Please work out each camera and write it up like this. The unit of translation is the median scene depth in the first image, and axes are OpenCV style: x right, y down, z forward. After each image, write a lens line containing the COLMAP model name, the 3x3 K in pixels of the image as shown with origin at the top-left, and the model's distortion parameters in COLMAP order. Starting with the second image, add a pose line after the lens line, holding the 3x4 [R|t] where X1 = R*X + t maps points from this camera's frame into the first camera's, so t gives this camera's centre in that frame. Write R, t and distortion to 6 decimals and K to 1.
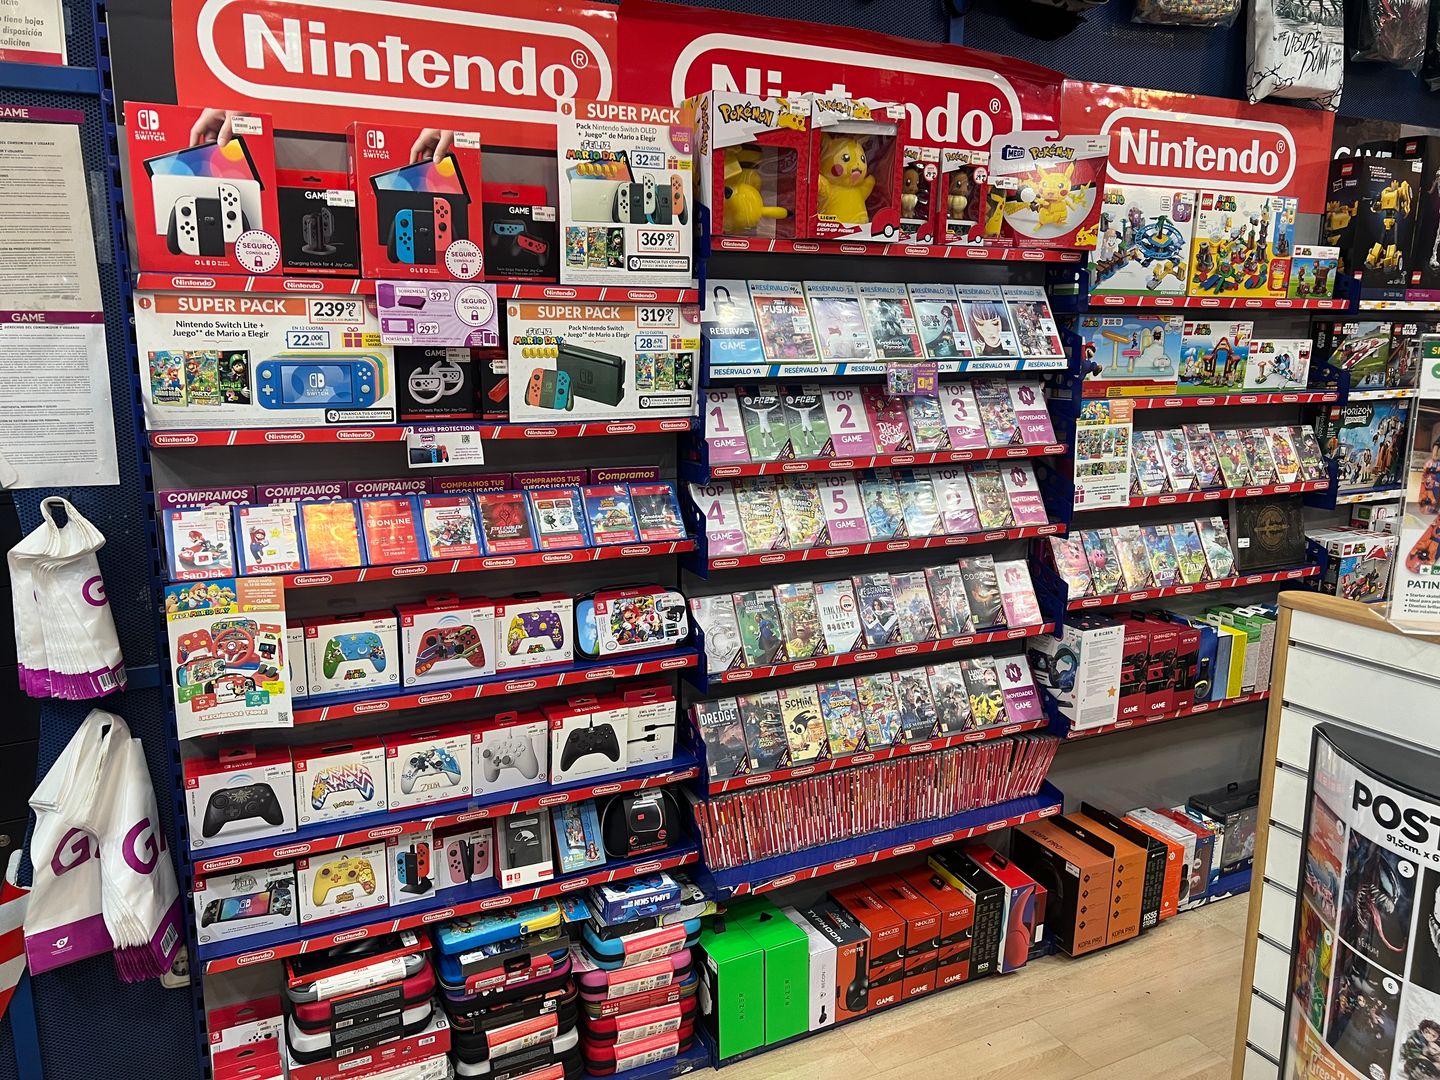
lens RADIAL K [[1077.5, 0, 711.3], [0, 1077.5, 563.5], [0, 0, 1]] dist [0.050784, -0.060871]
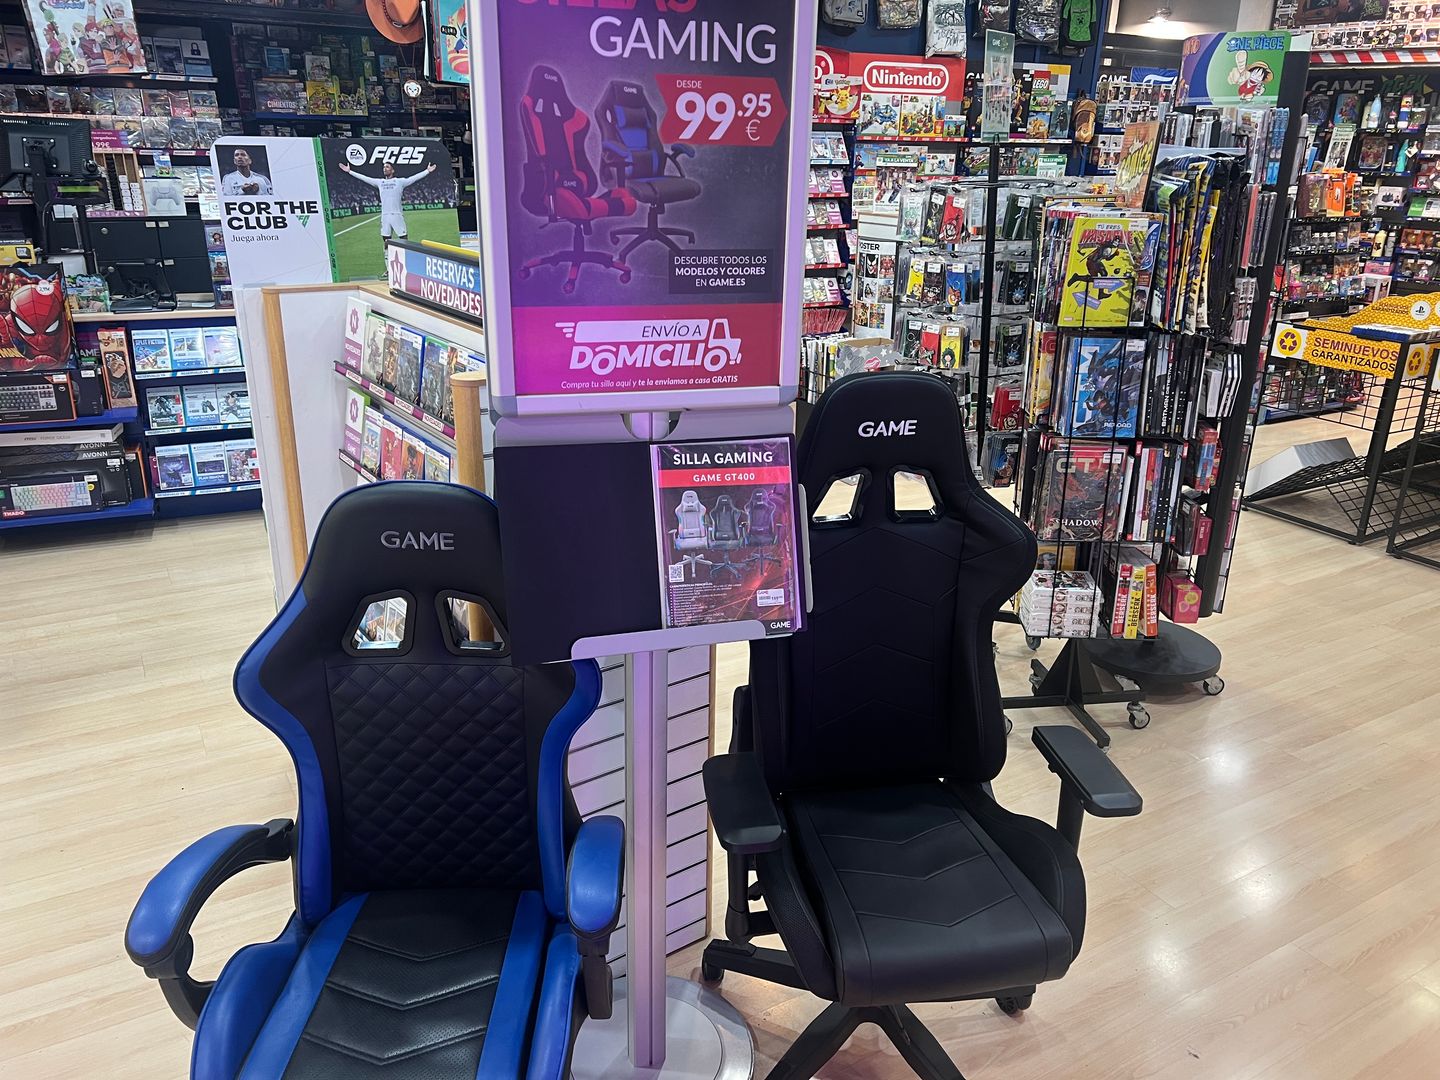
lens RADIAL K [[1077.5, 0, 723.5], [0, 1077.5, 535.9], [0, 0, 1]] dist [0.050784, -0.060871]
pose [[0.997506, -0.007199, 0.070216, -0.194633], [-0.003240, 0.989067, 0.147434, 0.361098], [-0.070509, -0.147294, 0.986576, -1.890663]]
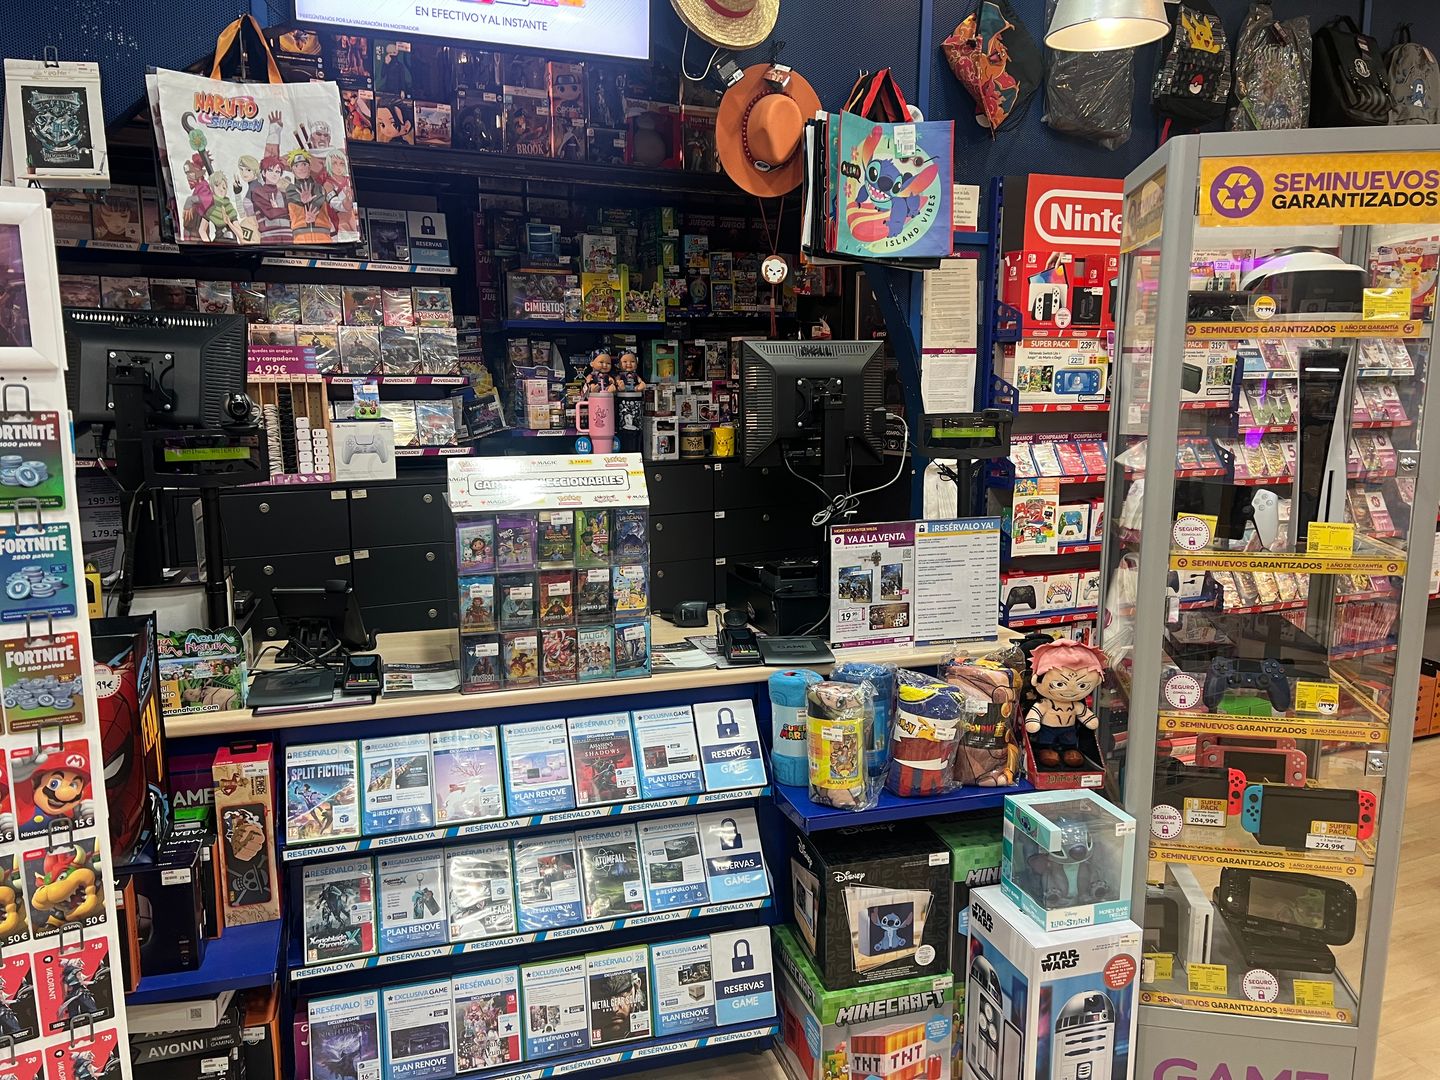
lens RADIAL K [[1077.5, 0, 700.2], [0, 1077.5, 541.1], [0, 0, 1]] dist [0.050784, -0.060871]
pose [[0.997808, 0.007278, -0.065770, -0.689377], [-0.009941, 0.999140, -0.040265, 0.161647], [0.065420, 0.040830, 0.997022, -0.771888]]
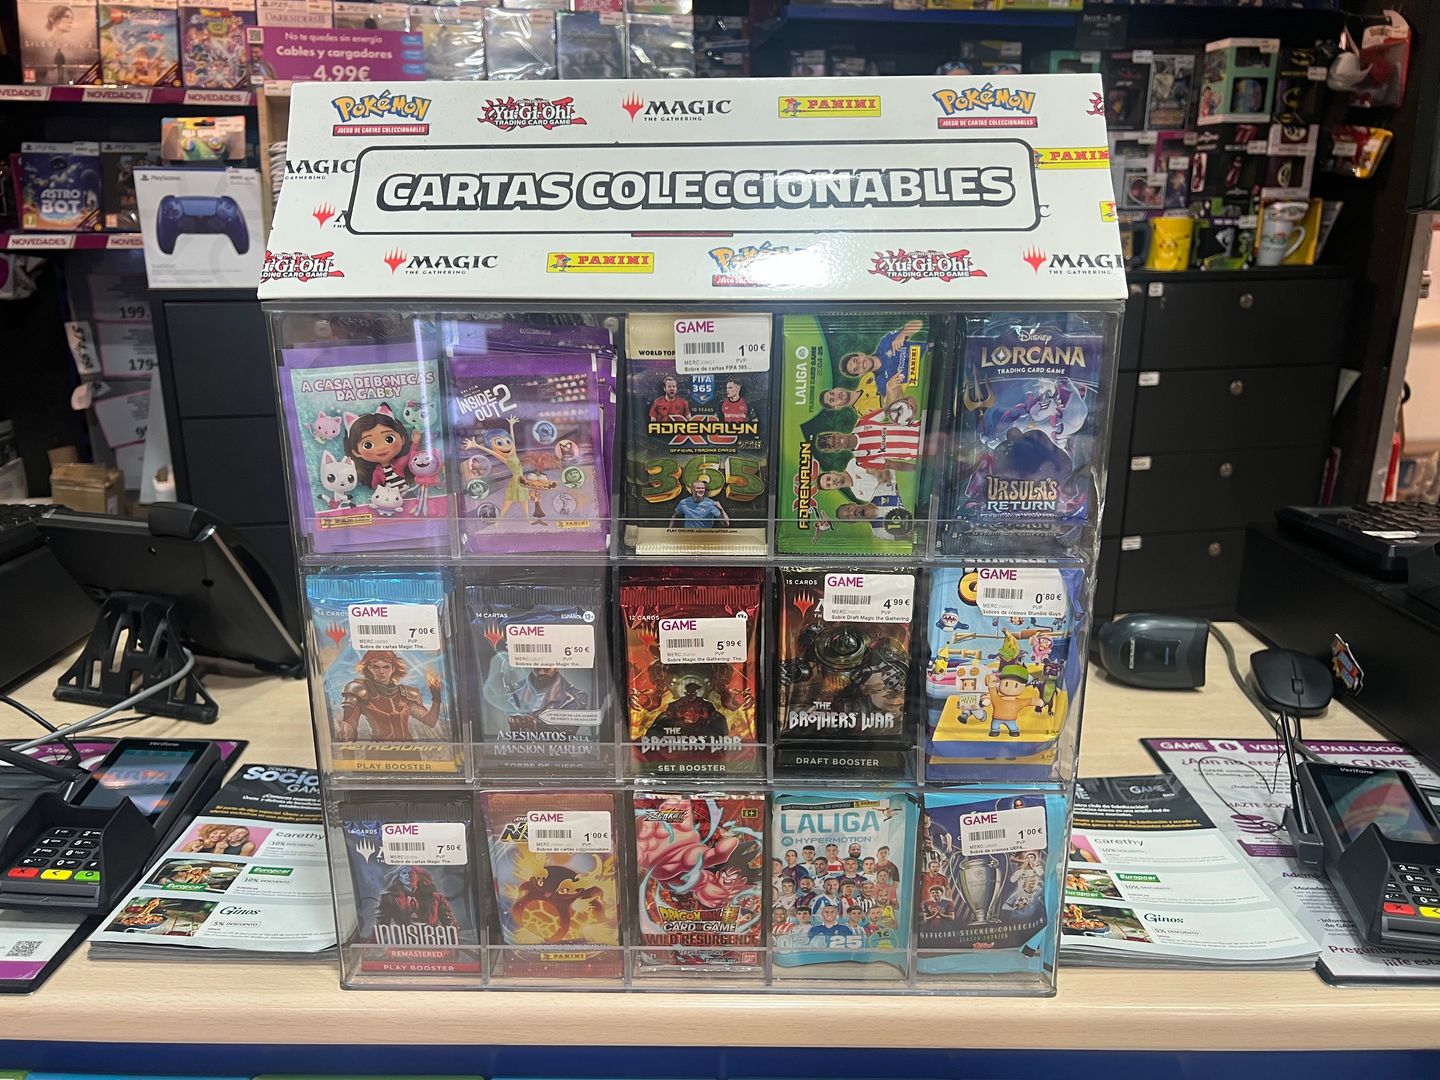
lens RADIAL K [[1077.5, 0, 716.4], [0, 1077.5, 551.3], [0, 0, 1]] dist [0.050784, -0.060871]
pose [[0.935309, 0.103170, -0.338457, -0.788981], [-0.070694, 0.991748, 0.106950, 0.125160], [0.346698, -0.076105, 0.934884, -0.094486]]
